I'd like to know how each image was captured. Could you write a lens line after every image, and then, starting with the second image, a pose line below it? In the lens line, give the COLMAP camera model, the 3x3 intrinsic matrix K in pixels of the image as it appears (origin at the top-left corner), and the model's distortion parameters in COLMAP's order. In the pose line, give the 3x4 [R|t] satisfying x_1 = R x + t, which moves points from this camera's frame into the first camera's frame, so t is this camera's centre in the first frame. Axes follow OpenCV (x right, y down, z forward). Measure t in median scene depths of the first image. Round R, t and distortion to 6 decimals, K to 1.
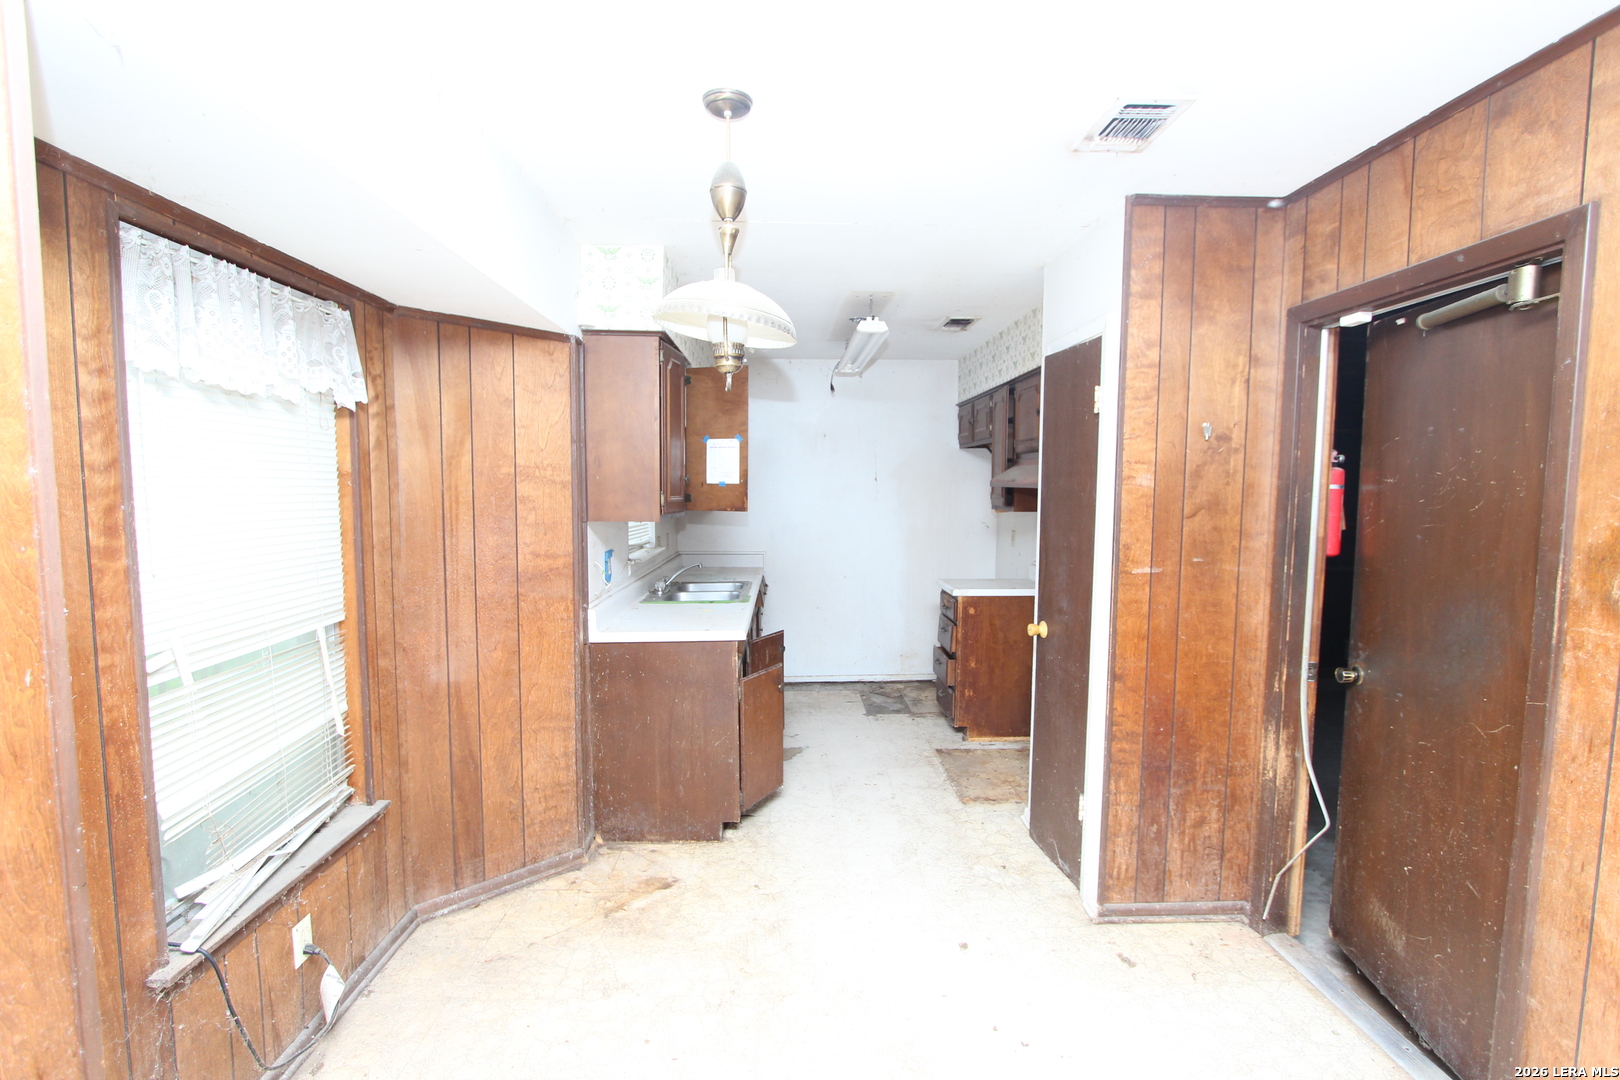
lens RADIAL K [[748.7, 0, 807.1], [0, 748.7, 548.4], [0, 0, 1]] dist [-0.002768, -0.000393]
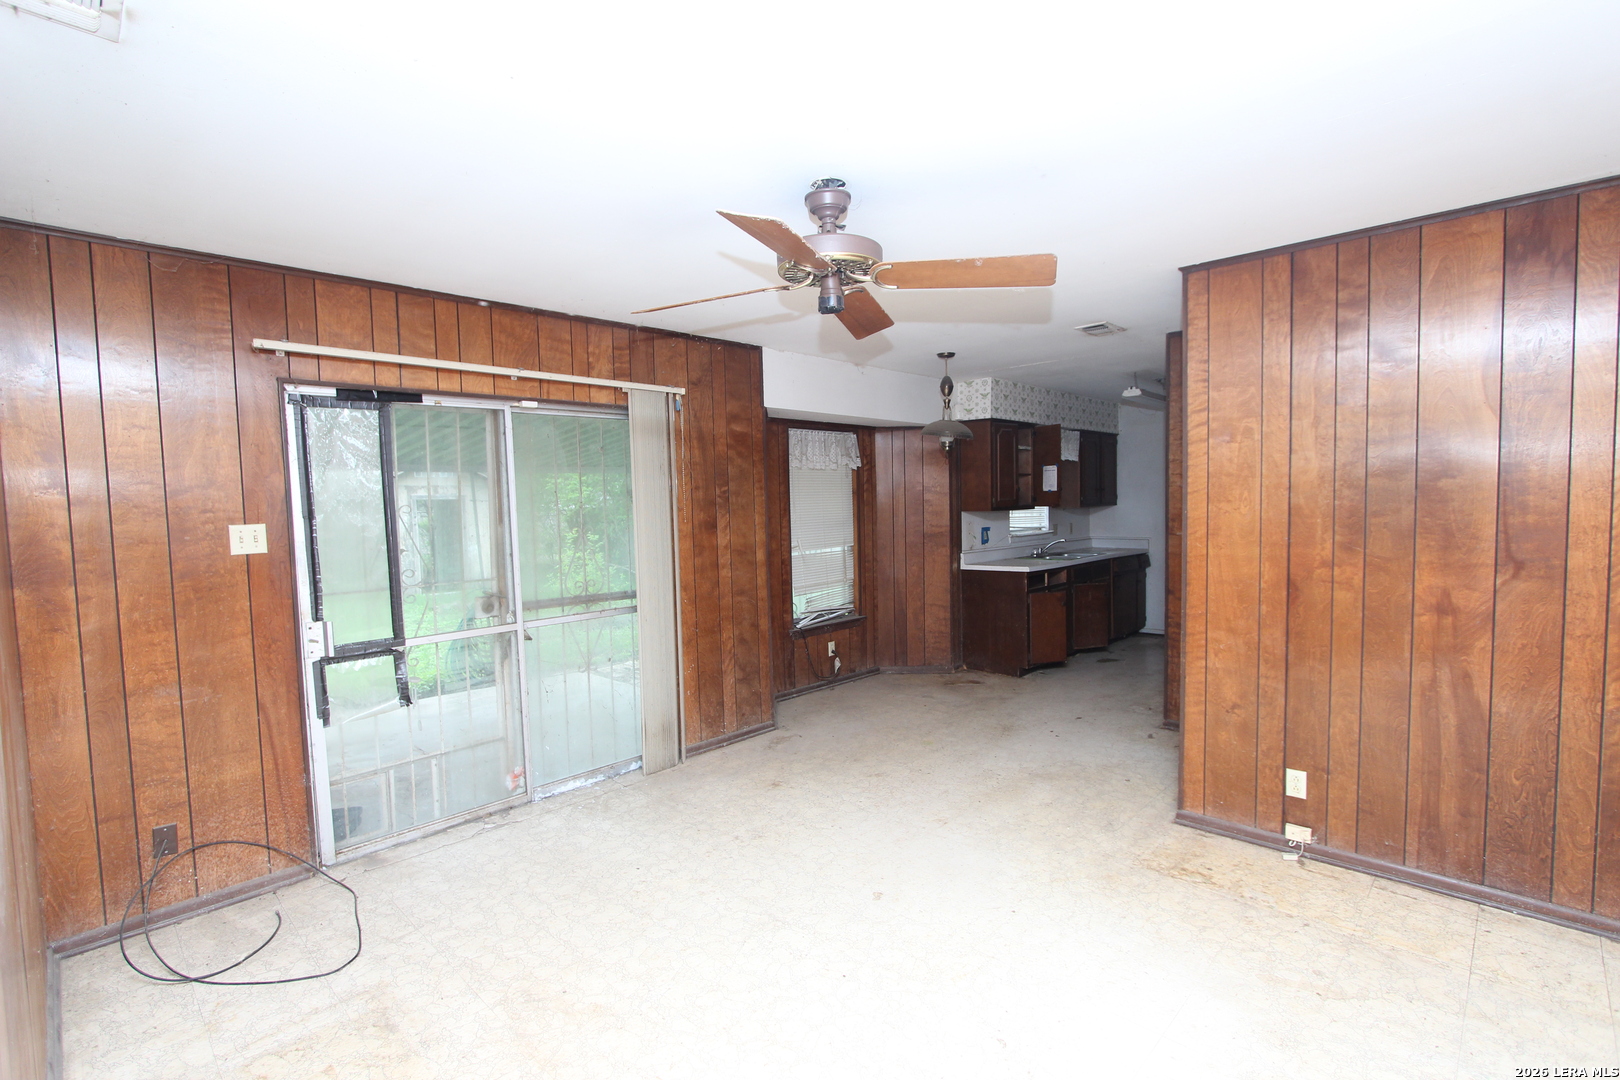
lens RADIAL K [[748.7, 0, 810.2], [0, 748.7, 543.7], [0, 0, 1]] dist [-0.002768, -0.000393]
pose [[0.692199, 0.020255, -0.721422, 1.018586], [-0.033101, 0.999445, -0.003700, 0.083998], [0.720947, 0.026441, 0.692486, -0.826210]]
